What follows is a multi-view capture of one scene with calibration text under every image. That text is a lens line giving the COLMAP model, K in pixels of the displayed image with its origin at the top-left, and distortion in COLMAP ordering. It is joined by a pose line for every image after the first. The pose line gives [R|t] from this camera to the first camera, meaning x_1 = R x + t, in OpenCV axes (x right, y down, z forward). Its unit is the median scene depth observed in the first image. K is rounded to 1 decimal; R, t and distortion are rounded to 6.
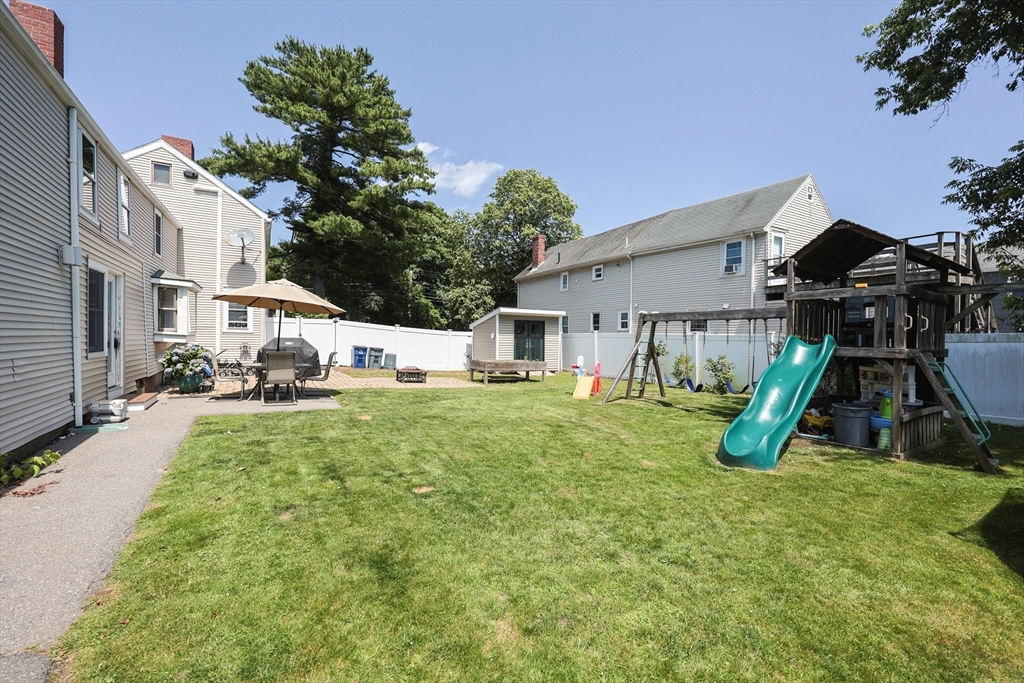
lens RADIAL K [[425.5, 0, 513.1], [0, 425.5, 332.4], [0, 0, 1]] dist [-0.020390, -0.000477]
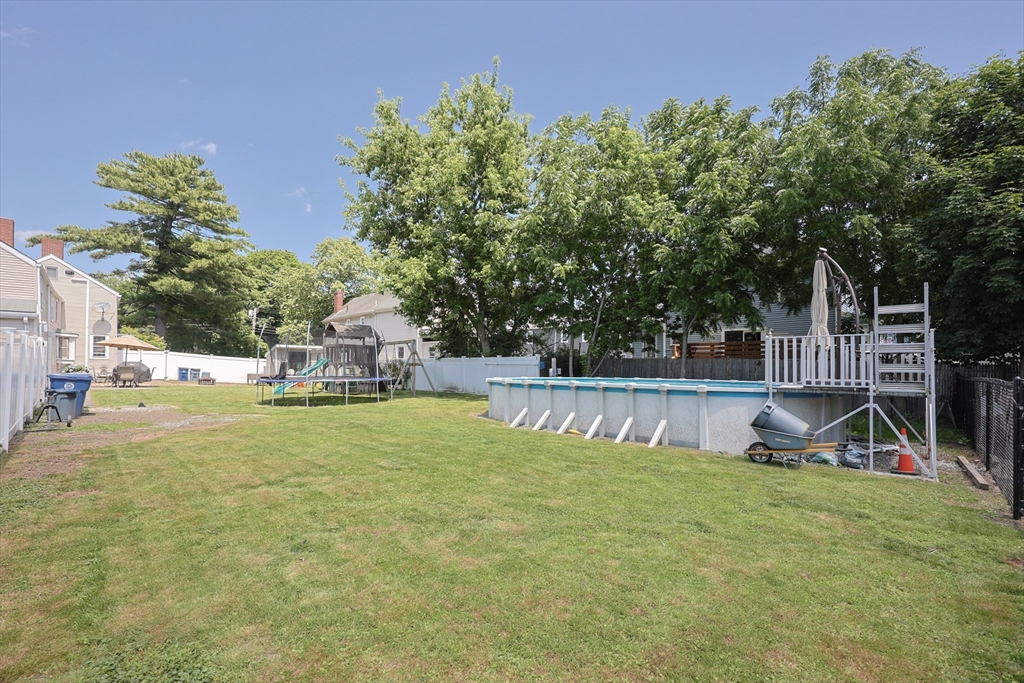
lens RADIAL K [[425.5, 0, 509.3], [0, 425.5, 359.7], [0, 0, 1]] dist [-0.020390, -0.000477]
pose [[0.972647, -0.003536, 0.232260, 0.364119], [0.004162, 0.999989, -0.002206, 0.008219], [-0.232250, 0.003112, 0.972651, -0.651567]]
